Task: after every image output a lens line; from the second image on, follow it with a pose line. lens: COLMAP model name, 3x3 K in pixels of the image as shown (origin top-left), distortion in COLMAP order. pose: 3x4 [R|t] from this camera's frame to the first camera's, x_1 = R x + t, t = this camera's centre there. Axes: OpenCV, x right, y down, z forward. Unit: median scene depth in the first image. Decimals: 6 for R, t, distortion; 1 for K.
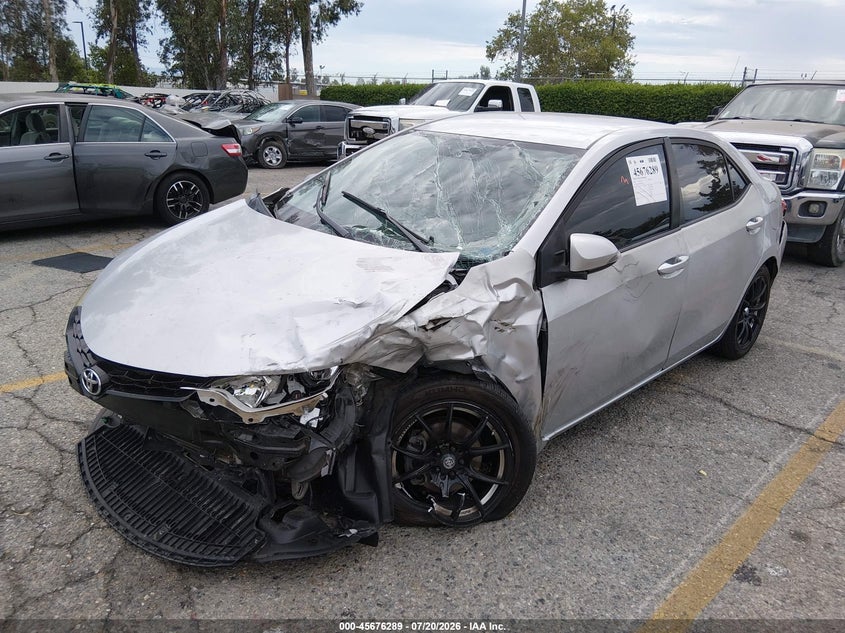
lens RADIAL K [[672.2, 0, 417.6], [0, 672.2, 320.3], [0, 0, 1]] dist [0.028254, -0.055339]
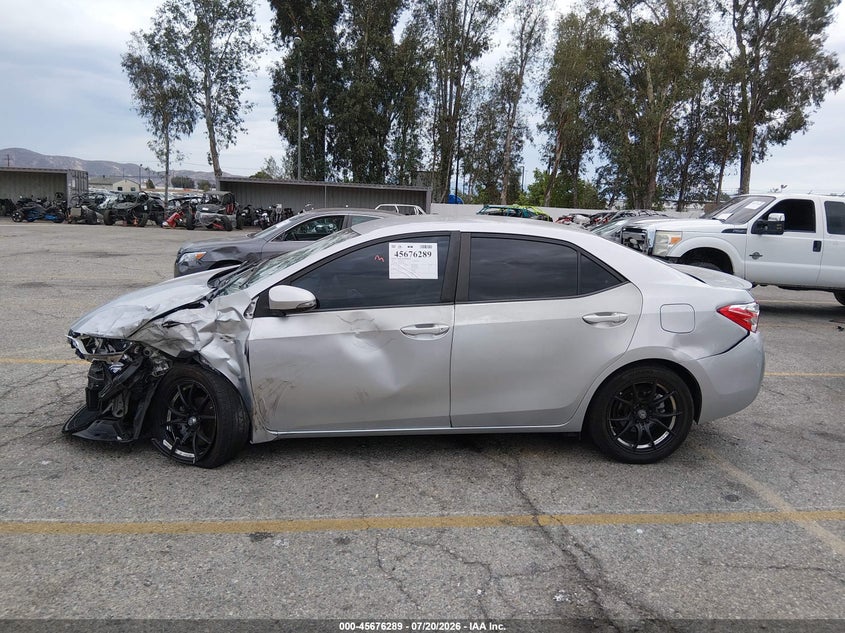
lens RADIAL K [[664.8, 0, 422.5], [0, 664.8, 316.5], [0, 0, 1]] dist [0.157888, -0.324263]
pose [[0.762994, 0.097675, -0.638984, 0.148197], [-0.208090, 0.973011, -0.099740, 0.002125], [0.611996, 0.209068, 0.762727, 0.008361]]
